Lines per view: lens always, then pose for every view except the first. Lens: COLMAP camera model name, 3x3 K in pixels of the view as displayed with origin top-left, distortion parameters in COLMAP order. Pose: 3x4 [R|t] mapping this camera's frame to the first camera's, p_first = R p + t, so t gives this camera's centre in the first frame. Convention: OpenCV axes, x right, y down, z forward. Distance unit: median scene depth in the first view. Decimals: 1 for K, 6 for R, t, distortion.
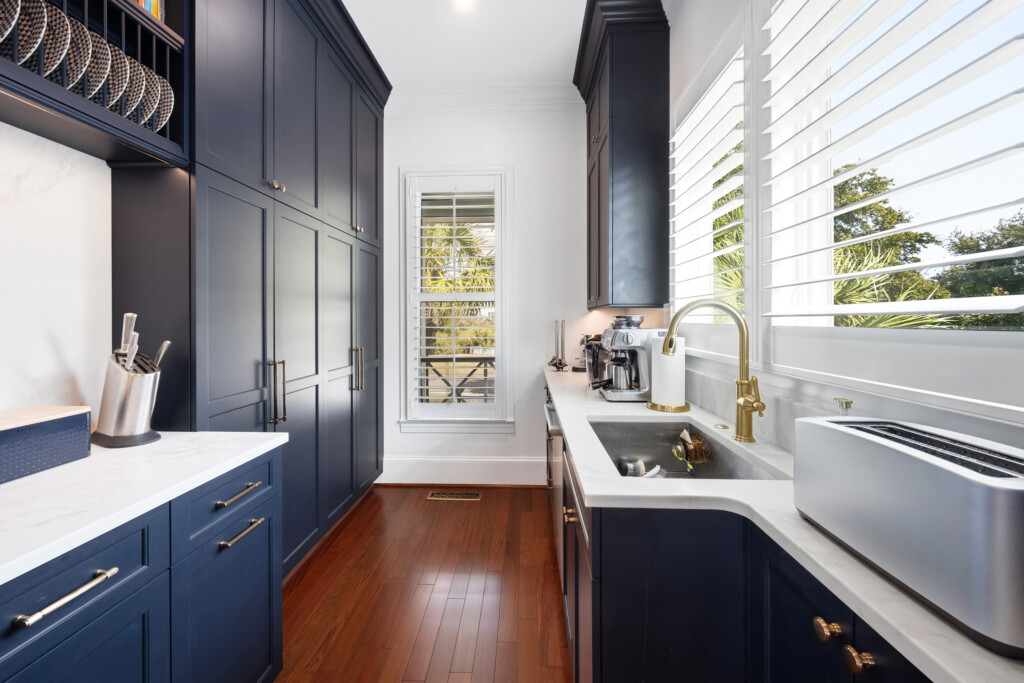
lens RADIAL K [[414.0, 0, 507.5], [0, 414.0, 327.6], [0, 0, 1]] dist [-0.000707, -0.000145]
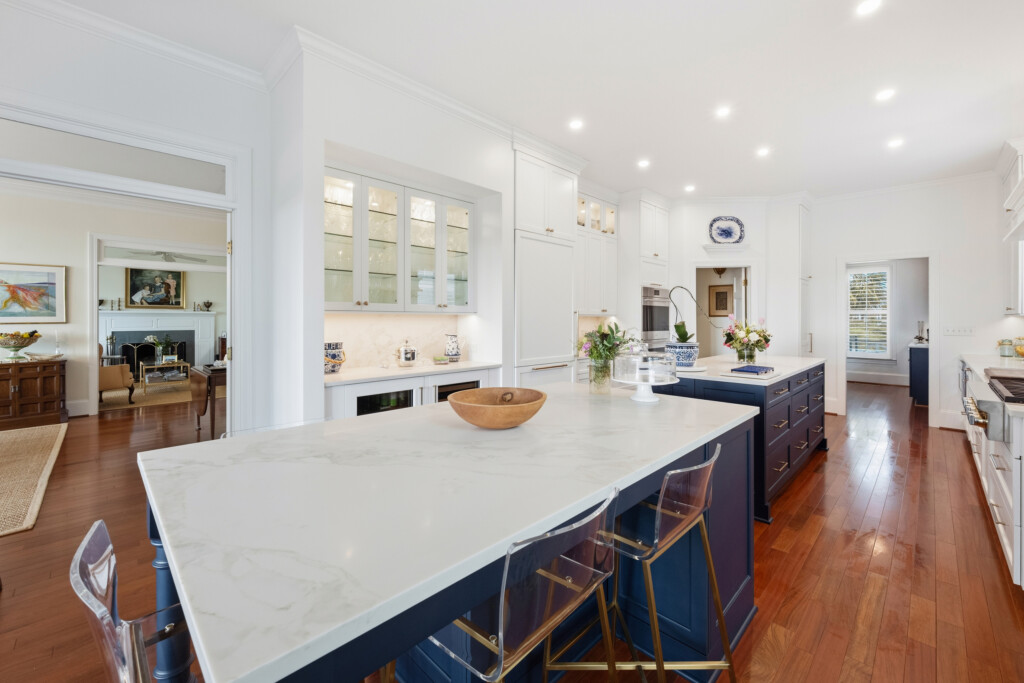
lens RADIAL K [[416.0, 0, 510.9], [0, 416.0, 318.9], [0, 0, 1]] dist [-0.005764, -0.000159]
pose [[0.740449, 0.001656, -0.672111, -0.028624], [-0.007951, 0.999949, -0.006296, 0.006536], [0.672066, 0.010006, 0.740424, -2.552470]]
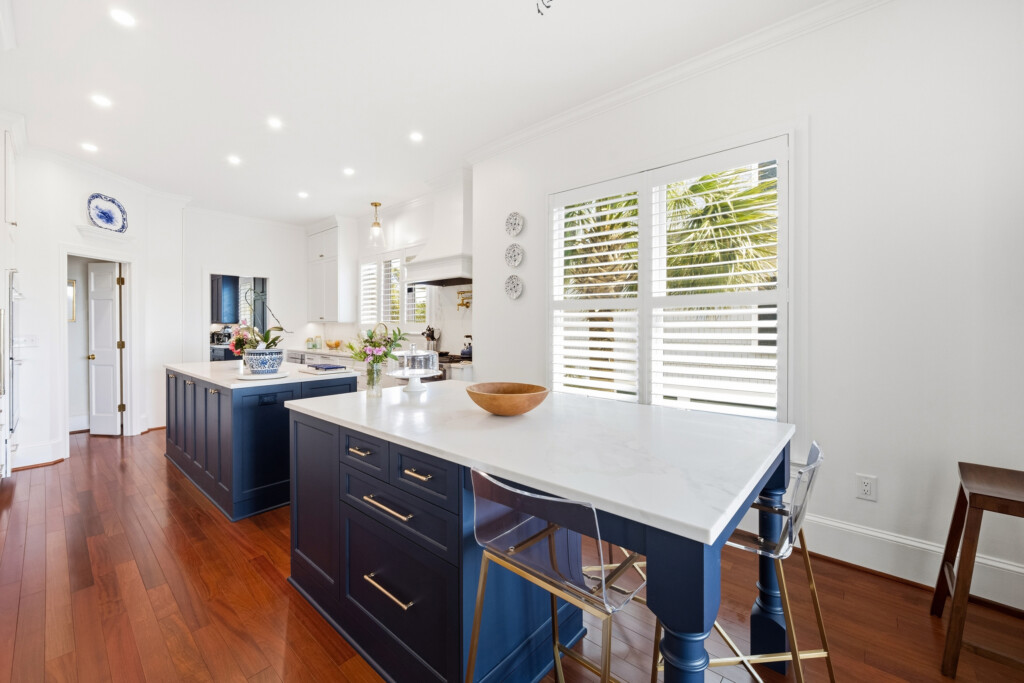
lens RADIAL K [[414.0, 0, 507.5], [0, 414.0, 327.6], [0, 0, 1]] dist [-0.000707, -0.000145]
pose [[0.628592, -0.005850, 0.777713, -0.791802], [0.008290, 0.999965, 0.000821, 0.008821], [-0.777691, 0.005932, 0.628619, -2.568379]]
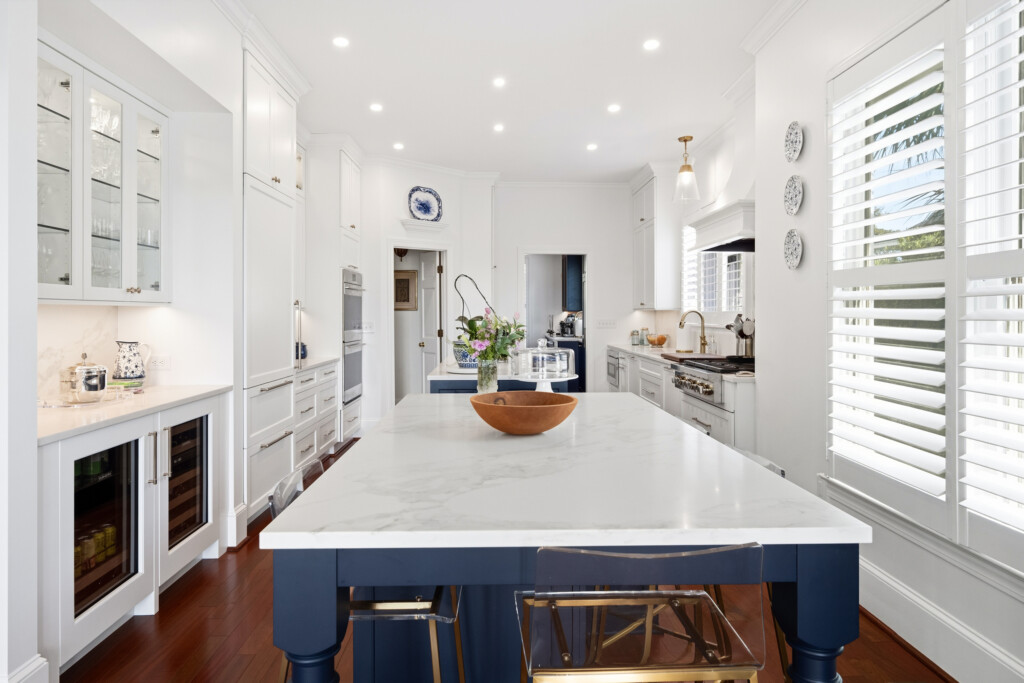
lens RADIAL K [[638.0, 0, 512.0], [0, 638.0, 311.8], [0, 0, 1]] dist [-0.005011, -0.001469]
pose [[0.996871, -0.000735, 0.079038, -0.419608], [0.001673, 0.999929, -0.011804, 0.010382], [-0.079024, 0.011900, 0.996802, -2.859629]]
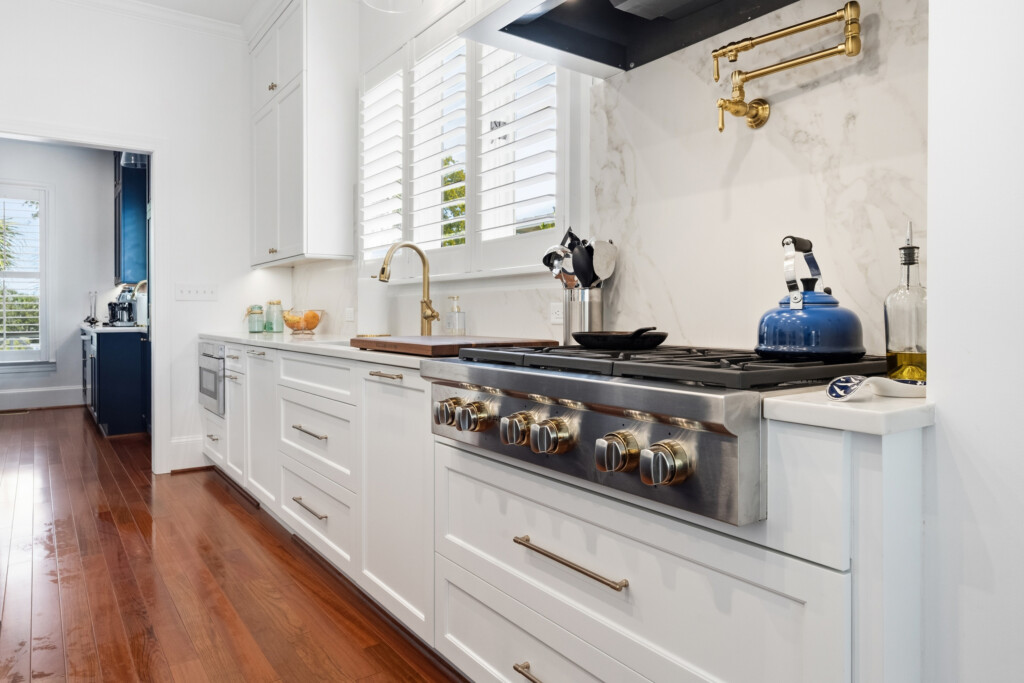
lens RADIAL K [[663.2, 0, 510.0], [0, 663.2, 314.6], [0, 0, 1]] dist [-0.007081, -0.002691]
pose [[0.782670, -0.004895, 0.622417, -0.177511], [0.008345, 0.999962, -0.002629, 0.084820], [-0.622381, 0.007252, 0.782681, -1.781693]]
